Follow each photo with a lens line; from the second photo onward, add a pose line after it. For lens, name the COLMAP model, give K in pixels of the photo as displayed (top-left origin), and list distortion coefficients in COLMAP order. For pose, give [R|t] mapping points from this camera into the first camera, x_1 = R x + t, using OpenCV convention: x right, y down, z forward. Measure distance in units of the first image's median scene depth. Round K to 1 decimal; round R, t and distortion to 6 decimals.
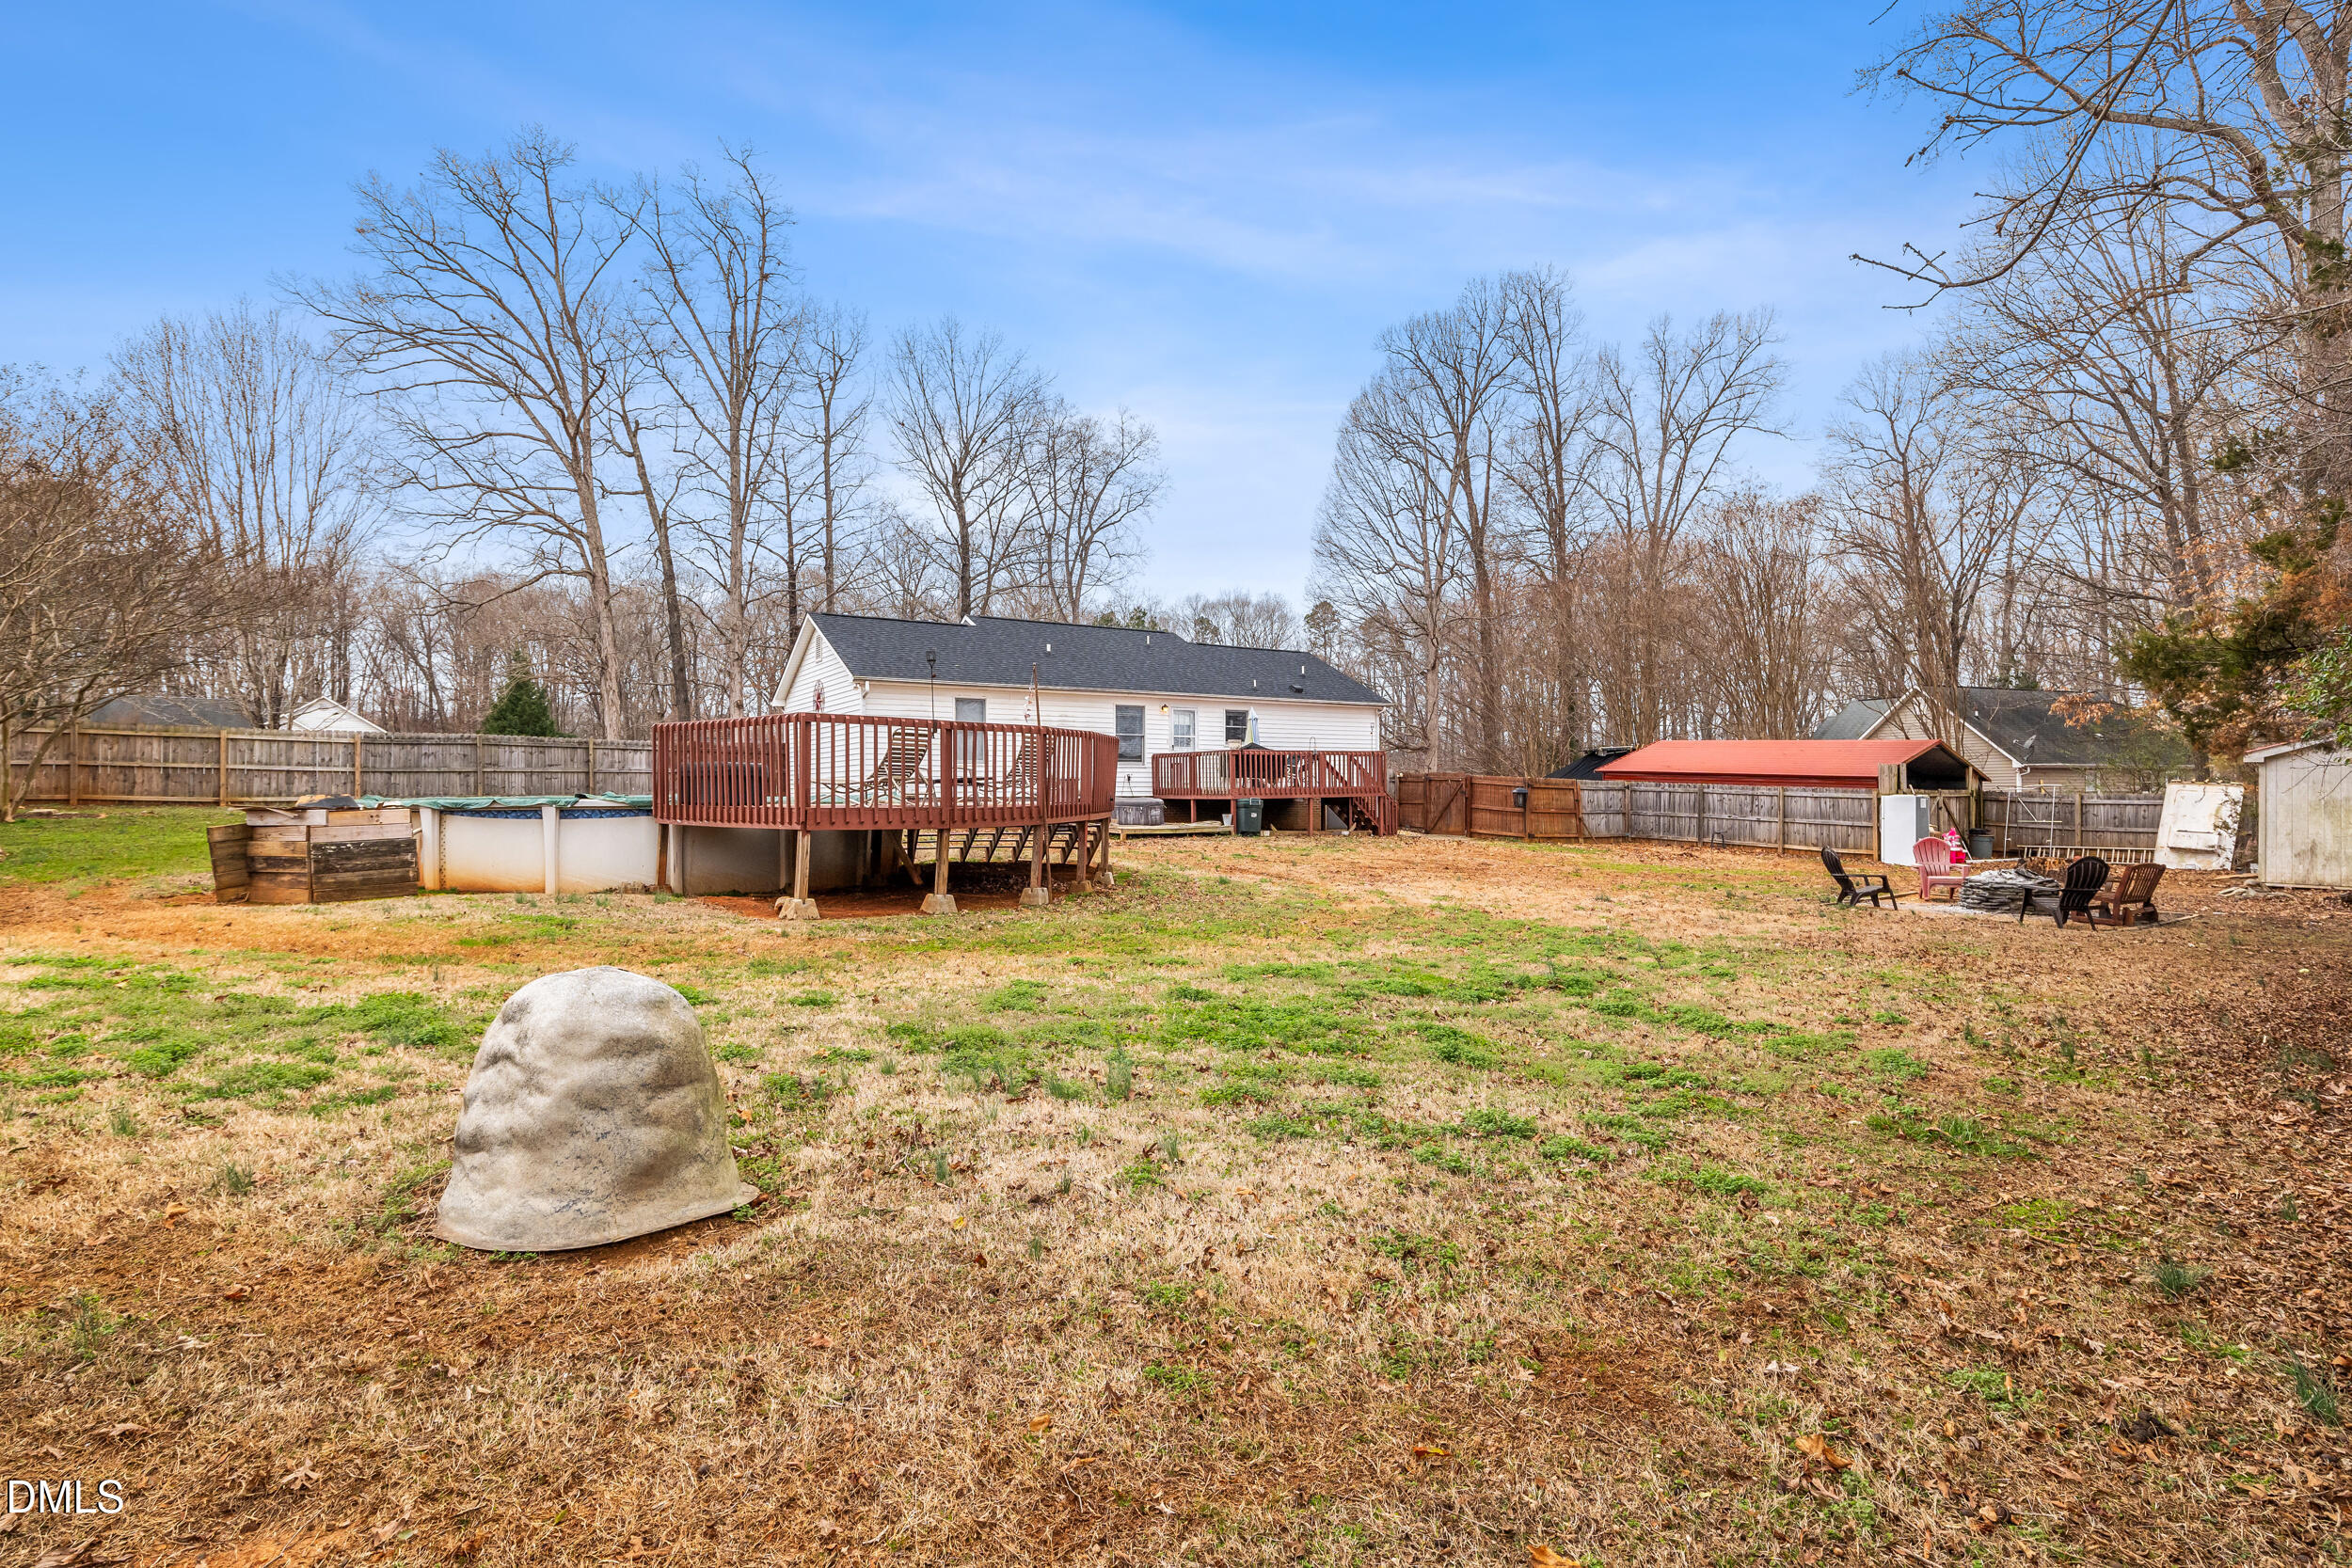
lens RADIAL K [[1400.2, 0, 1092.4], [0, 1400.2, 781.6], [0, 0, 1]] dist [0.006507, -0.000367]
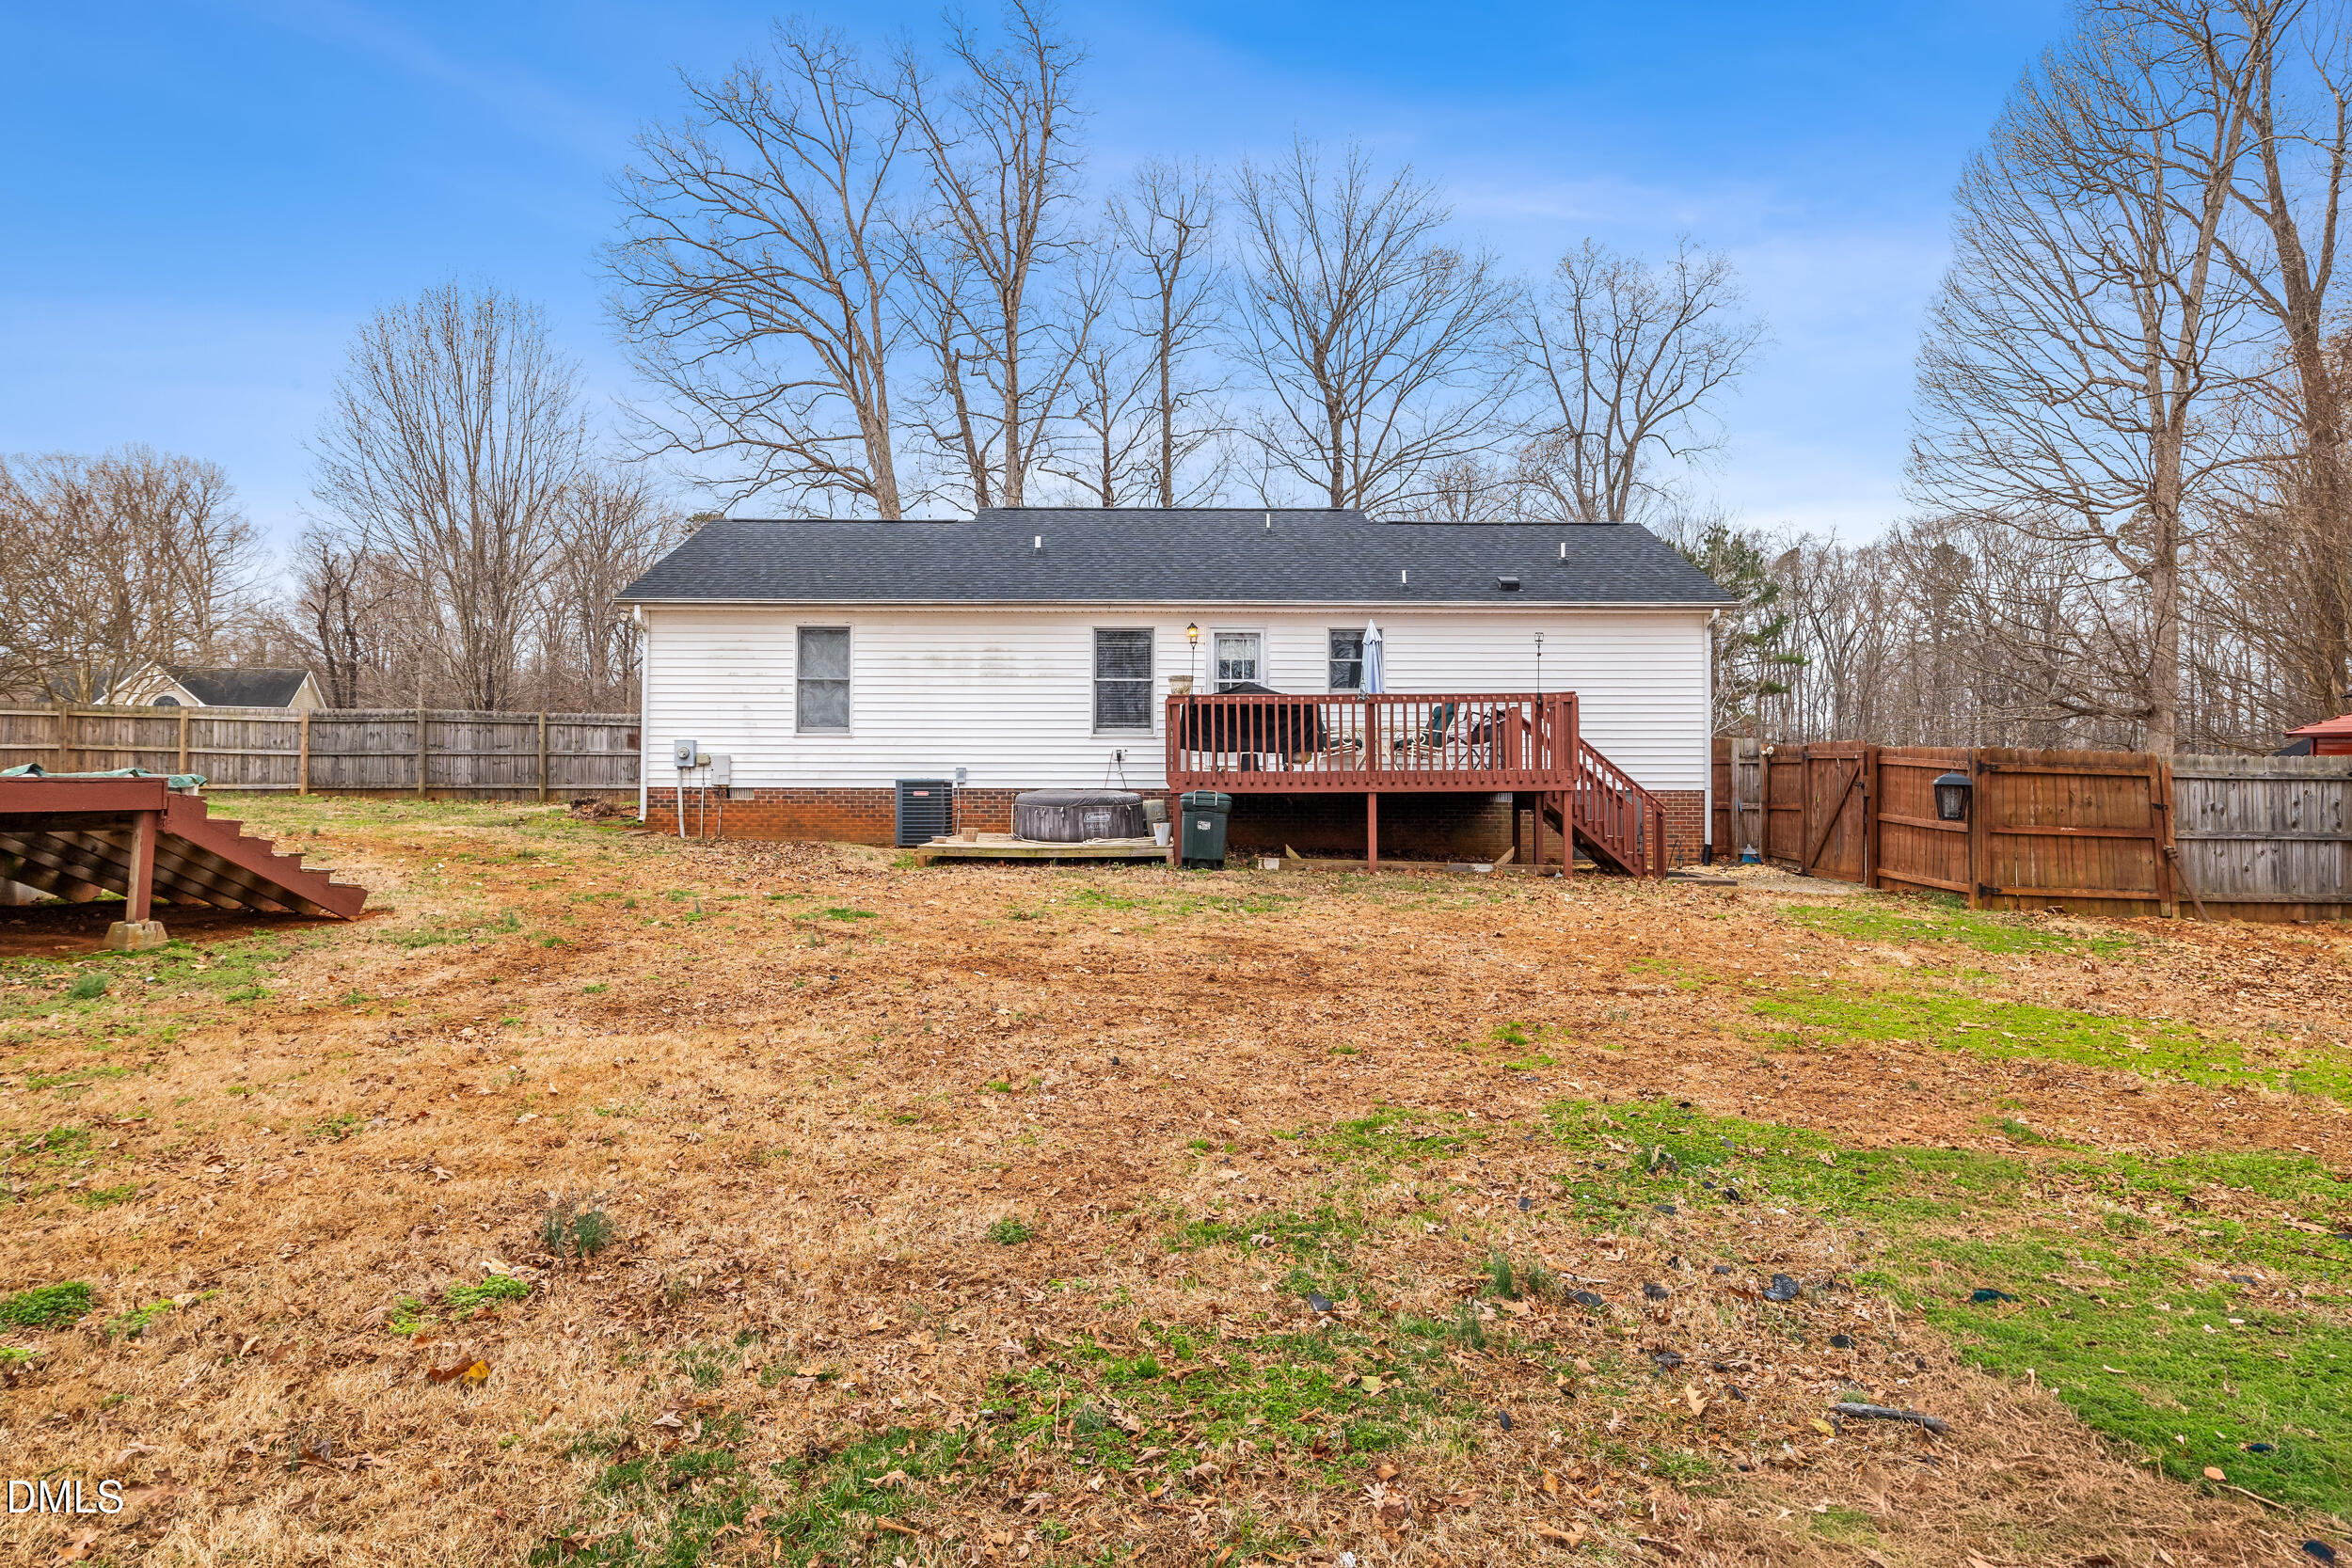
lens RADIAL K [[1400.2, 0, 1092.4], [0, 1400.2, 781.6], [0, 0, 1]] dist [0.006507, -0.000367]
pose [[0.827709, 0.001443, -0.561155, 0.320306], [-0.003730, 0.999989, -0.002930, 0.008777], [0.561145, 0.004518, 0.827705, 0.508527]]
